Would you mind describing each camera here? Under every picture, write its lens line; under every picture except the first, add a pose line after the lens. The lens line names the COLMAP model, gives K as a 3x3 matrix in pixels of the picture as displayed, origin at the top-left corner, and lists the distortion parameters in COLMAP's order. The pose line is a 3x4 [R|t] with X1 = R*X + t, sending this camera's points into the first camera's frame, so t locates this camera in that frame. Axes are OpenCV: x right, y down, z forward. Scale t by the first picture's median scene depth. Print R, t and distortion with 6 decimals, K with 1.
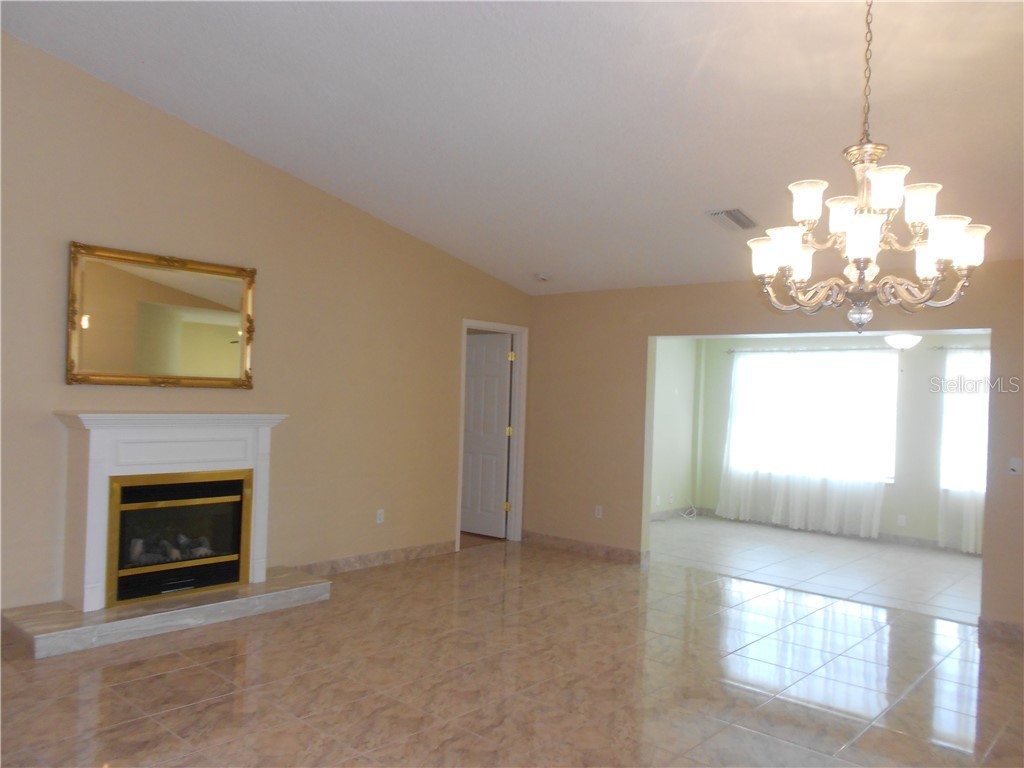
lens RADIAL K [[786.2, 0, 517.4], [0, 786.2, 393.9], [0, 0, 1]] dist [-0.007129, 0.002745]
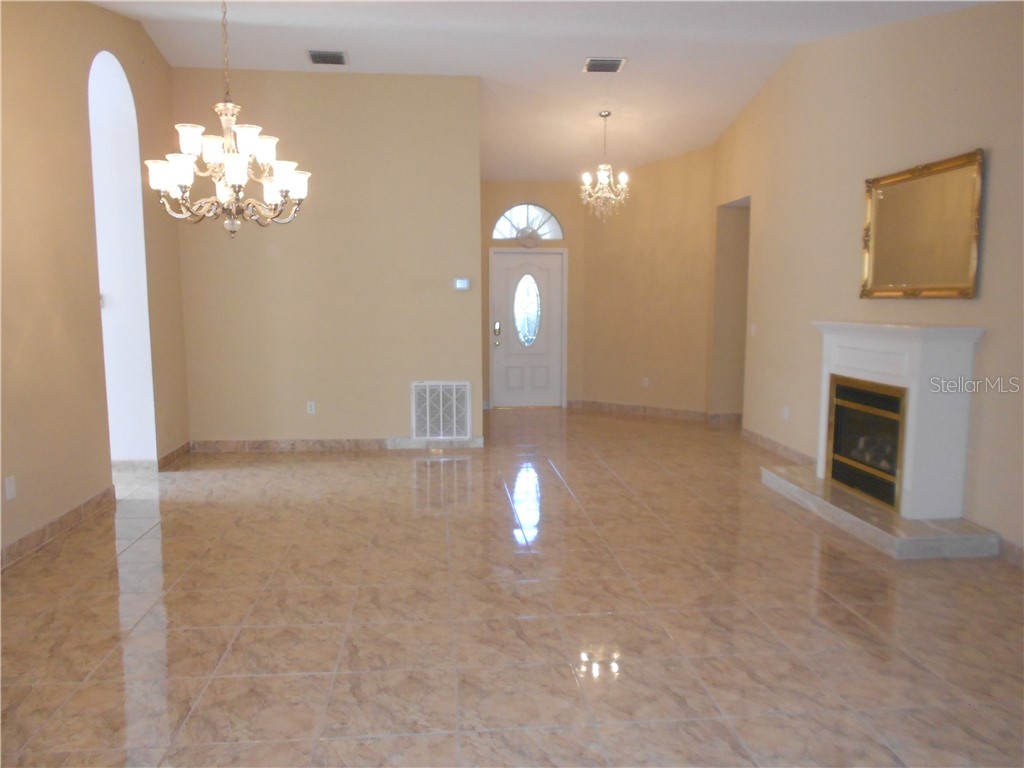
lens RADIAL K [[786.2, 0, 514.7], [0, 786.2, 392.8], [0, 0, 1]] dist [-0.007129, 0.002745]
pose [[-0.678287, 0.048617, -0.733187, 0.627953], [-0.029568, 0.995195, 0.093345, 0.030773], [0.734202, 0.084994, -0.673590, 1.290836]]
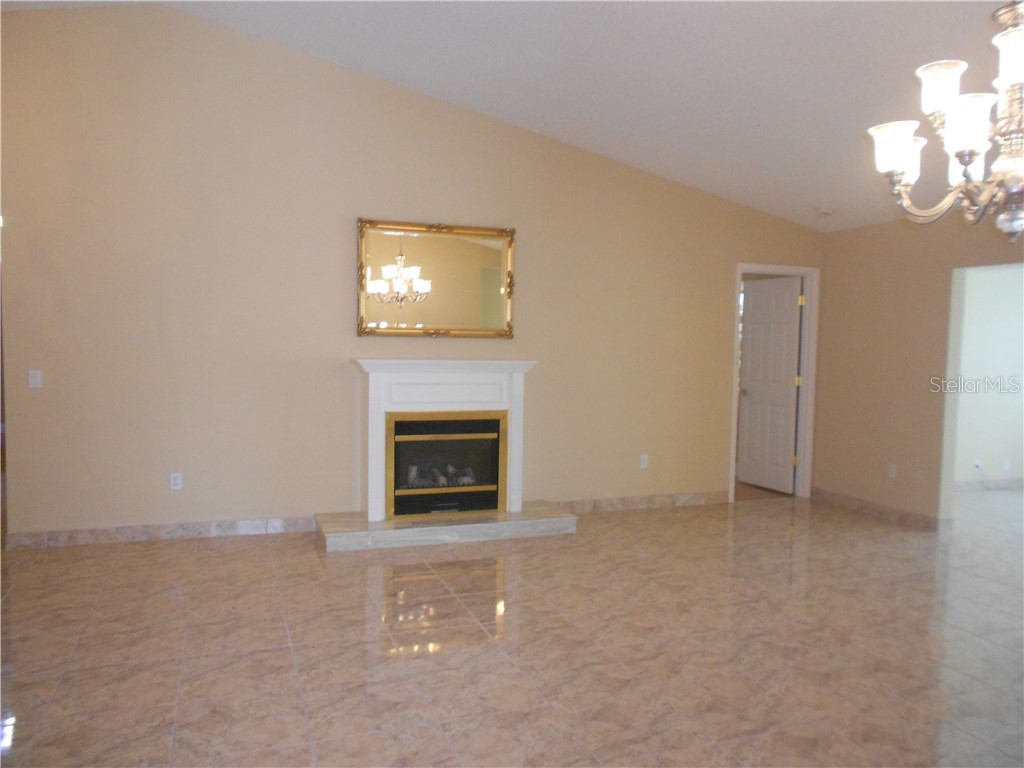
lens RADIAL K [[786.2, 0, 518.7], [0, 786.2, 394.2], [0, 0, 1]] dist [-0.007129, 0.002745]
pose [[0.884014, 0.013517, -0.467264, 0.199731], [0.012598, 0.998530, 0.052721, 0.014651], [0.467290, -0.052493, 0.882544, 0.025969]]
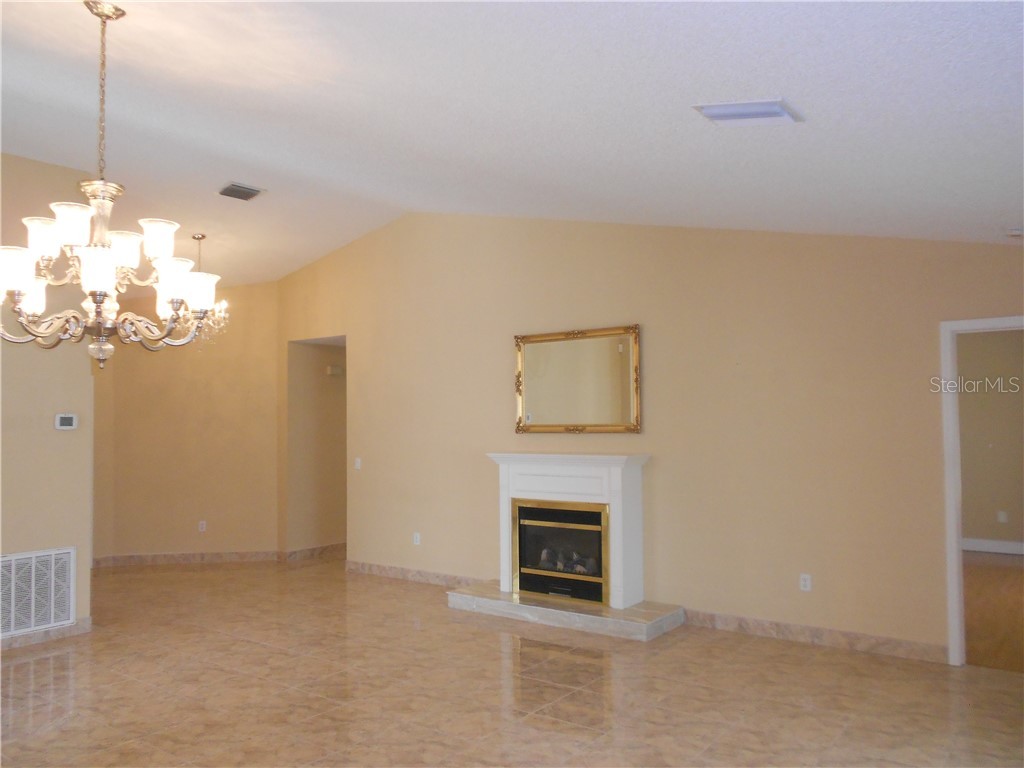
lens RADIAL K [[786.2, 0, 518.0], [0, 786.2, 393.7], [0, 0, 1]] dist [-0.007129, 0.002745]
pose [[0.086113, -0.074964, -0.993461, 0.794569], [0.009647, 0.997181, -0.074408, 0.020371], [0.996239, -0.003176, 0.086593, 0.784802]]
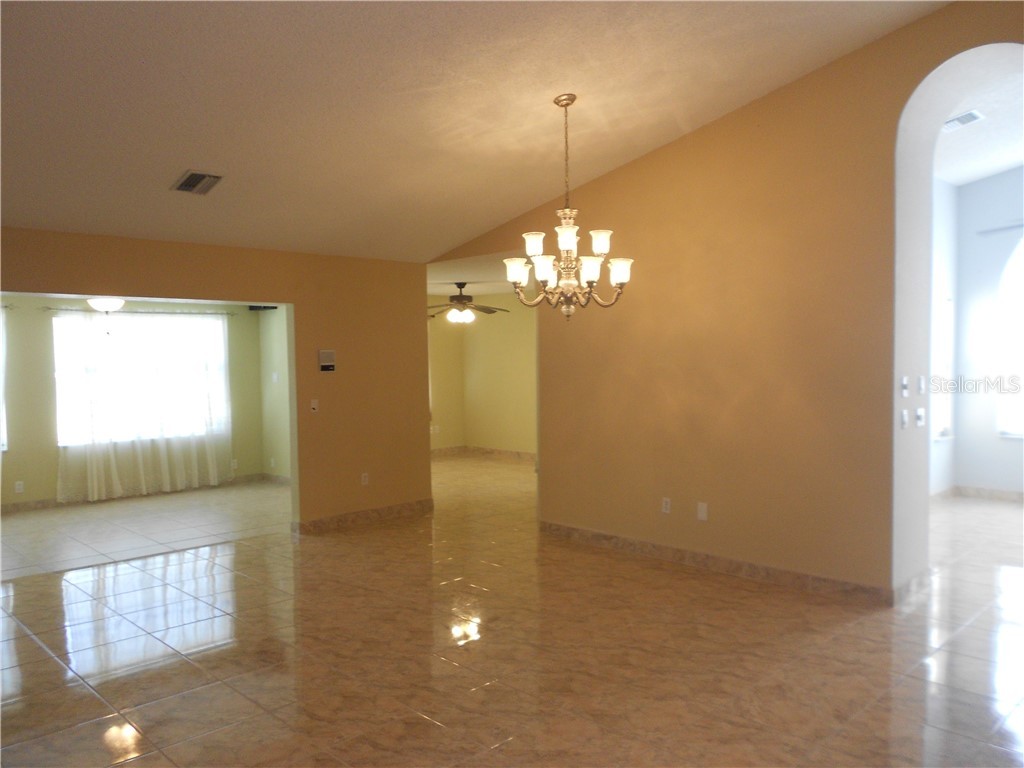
lens RADIAL K [[786.2, 0, 509.6], [0, 786.2, 380.9], [0, 0, 1]] dist [-0.007129, 0.002745]
pose [[0.069455, -0.069591, 0.995155, -0.688092], [0.020170, 0.997458, 0.068345, -0.036373], [-0.997381, 0.015326, 0.070682, 0.548235]]
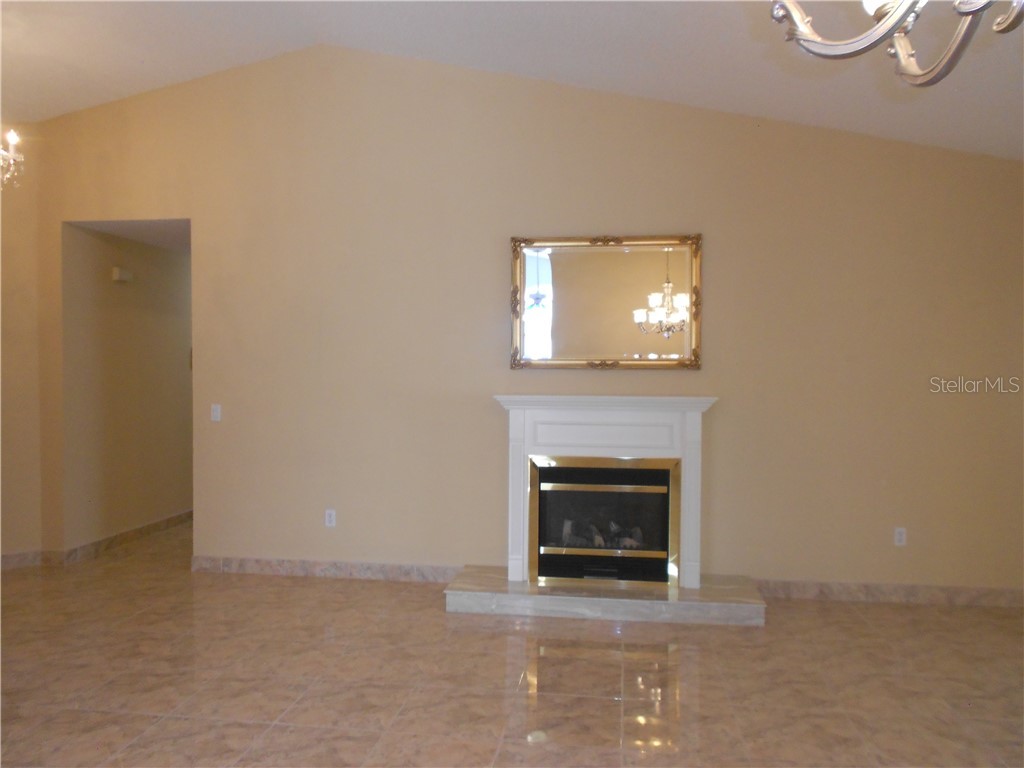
lens RADIAL K [[786.2, 0, 515.8], [0, 786.2, 390.4], [0, 0, 1]] dist [-0.007129, 0.002745]
pose [[0.554109, -0.013626, -0.832333, 0.305238], [0.013040, 0.999885, -0.007688, 0.022971], [0.832342, -0.006594, 0.554223, 0.358023]]
